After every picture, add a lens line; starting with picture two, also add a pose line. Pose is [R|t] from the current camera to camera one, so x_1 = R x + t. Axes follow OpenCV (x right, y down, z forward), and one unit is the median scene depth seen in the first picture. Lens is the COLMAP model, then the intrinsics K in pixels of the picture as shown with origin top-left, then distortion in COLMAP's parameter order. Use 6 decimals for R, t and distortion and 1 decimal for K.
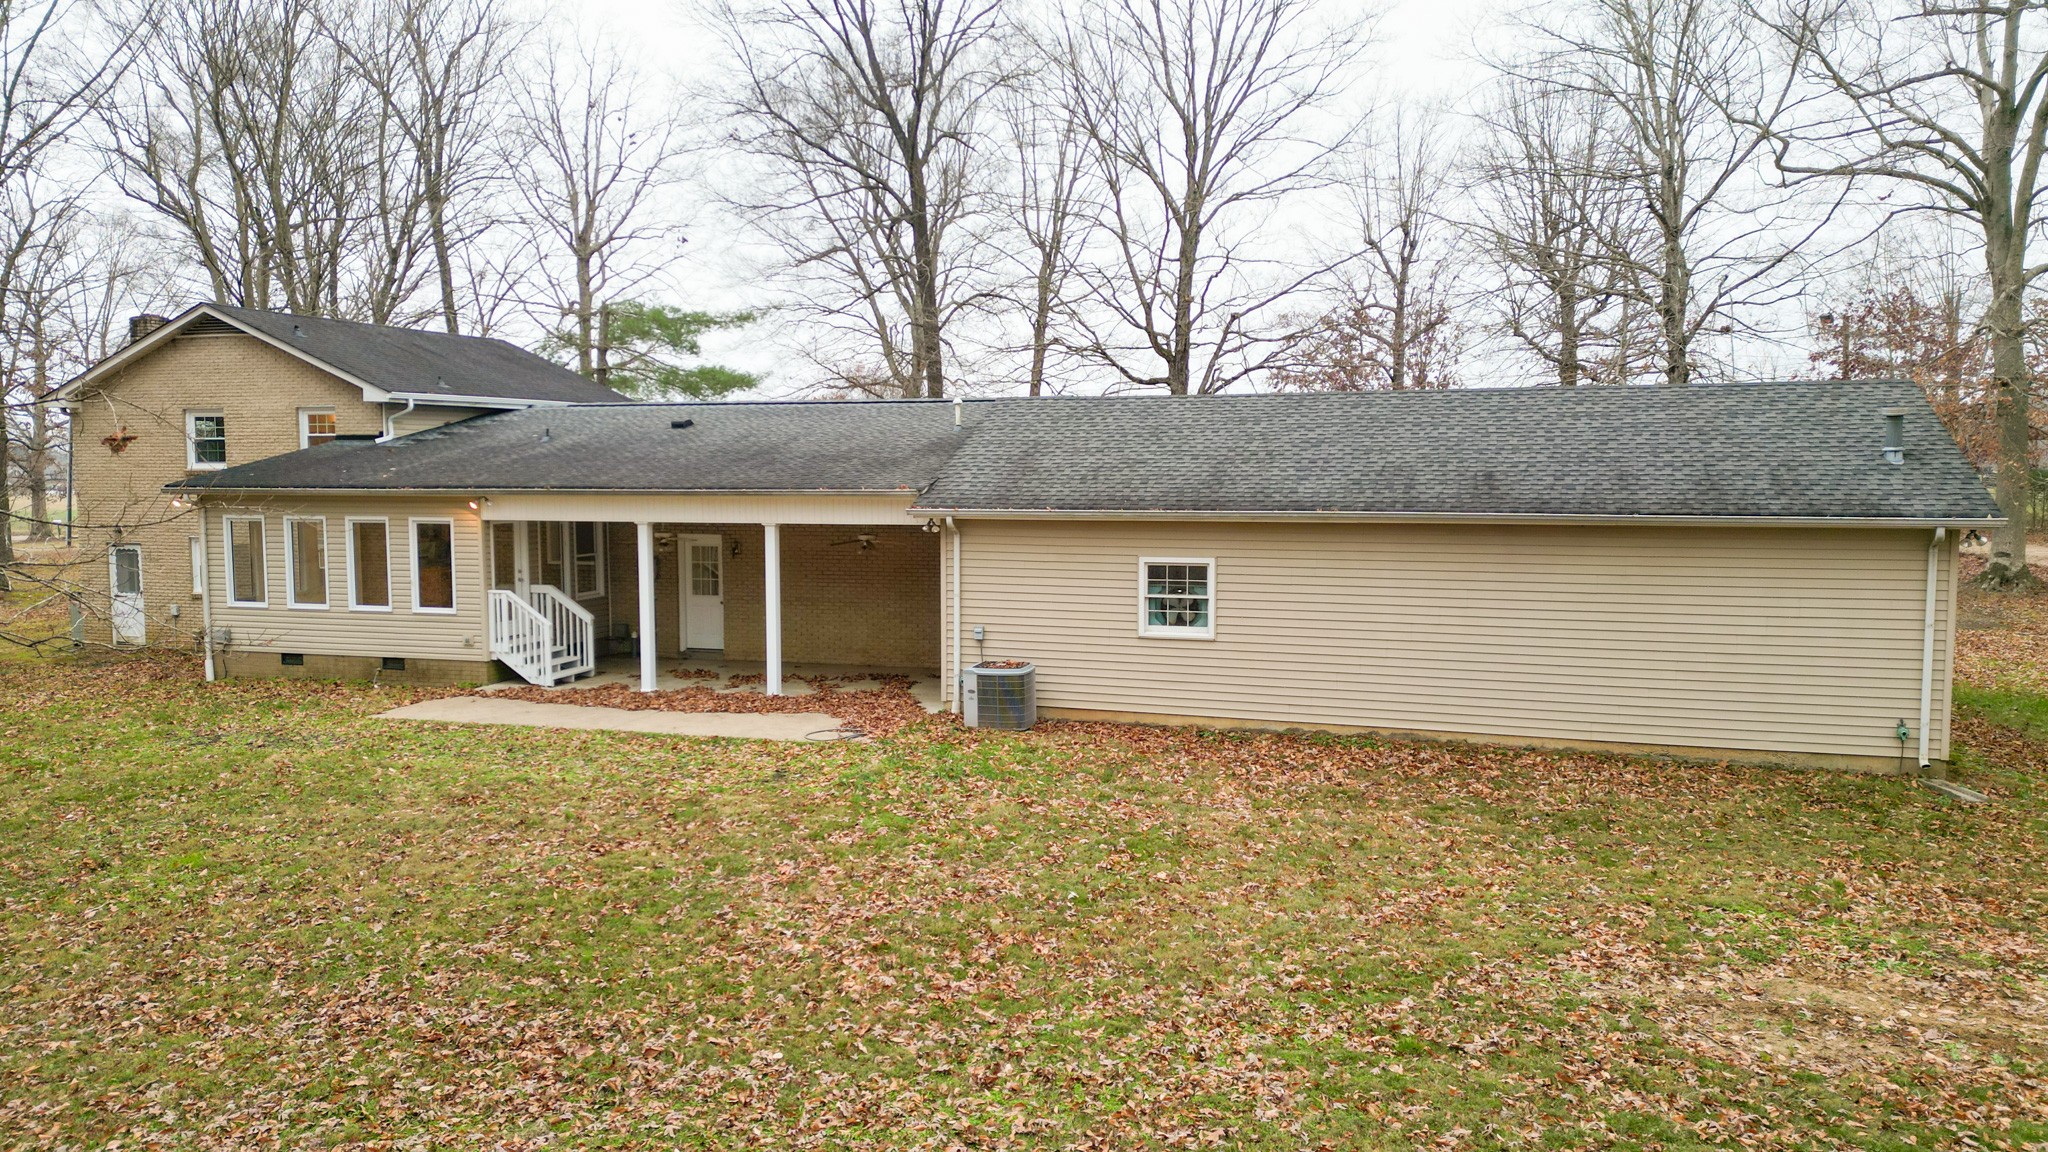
lens RADIAL K [[1480.2, 0, 1026.5], [0, 1480.2, 570.6], [0, 0, 1]] dist [0.068265, -0.006820]
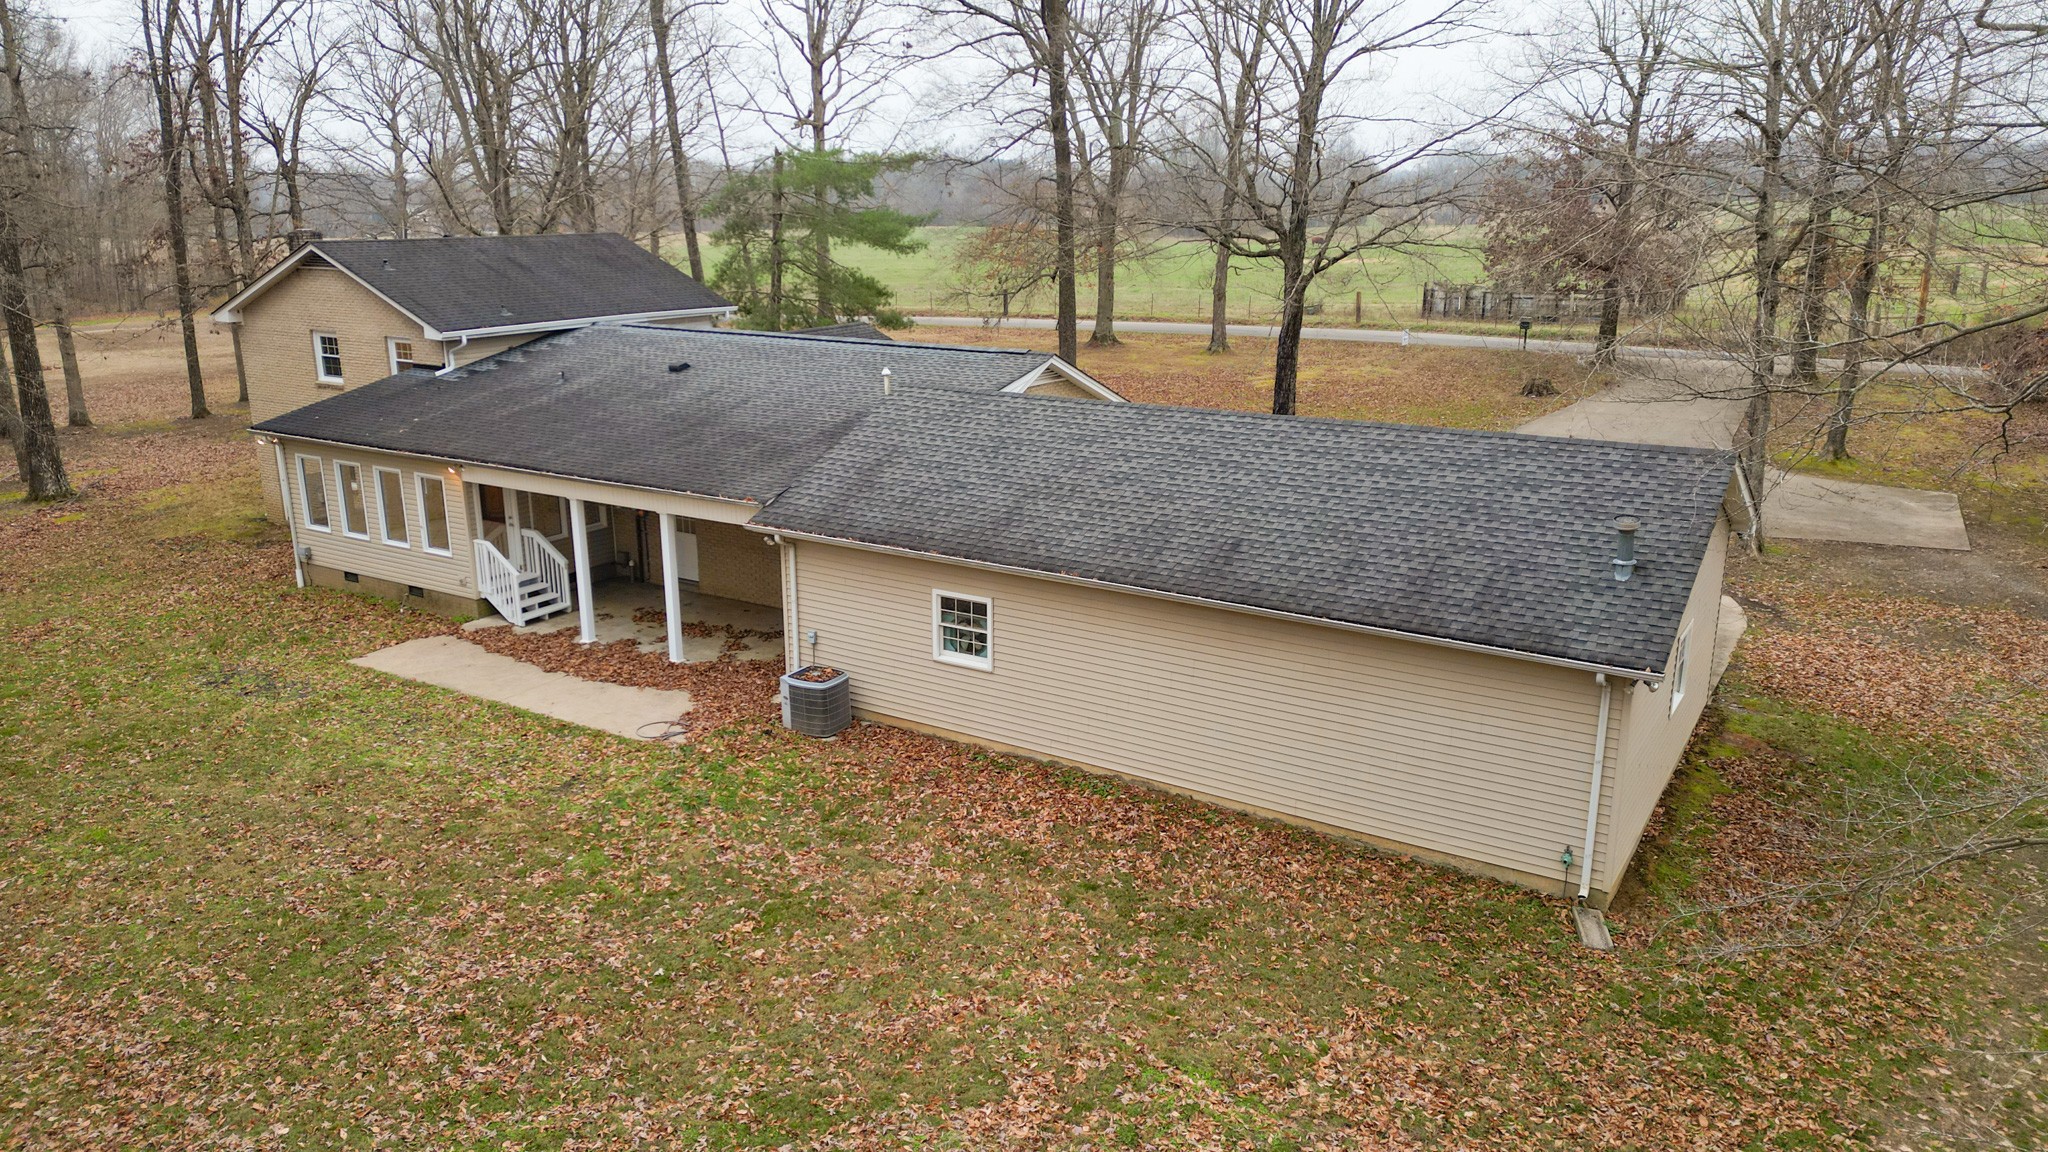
lens RADIAL K [[1480.2, 0, 1024.7], [0, 1480.2, 585.9], [0, 0, 1]] dist [0.068265, -0.006820]
pose [[0.964236, 0.071137, -0.255322, 0.345061], [-0.018560, 0.979067, 0.202692, -0.191136], [0.264396, -0.190704, 0.945371, 0.006702]]
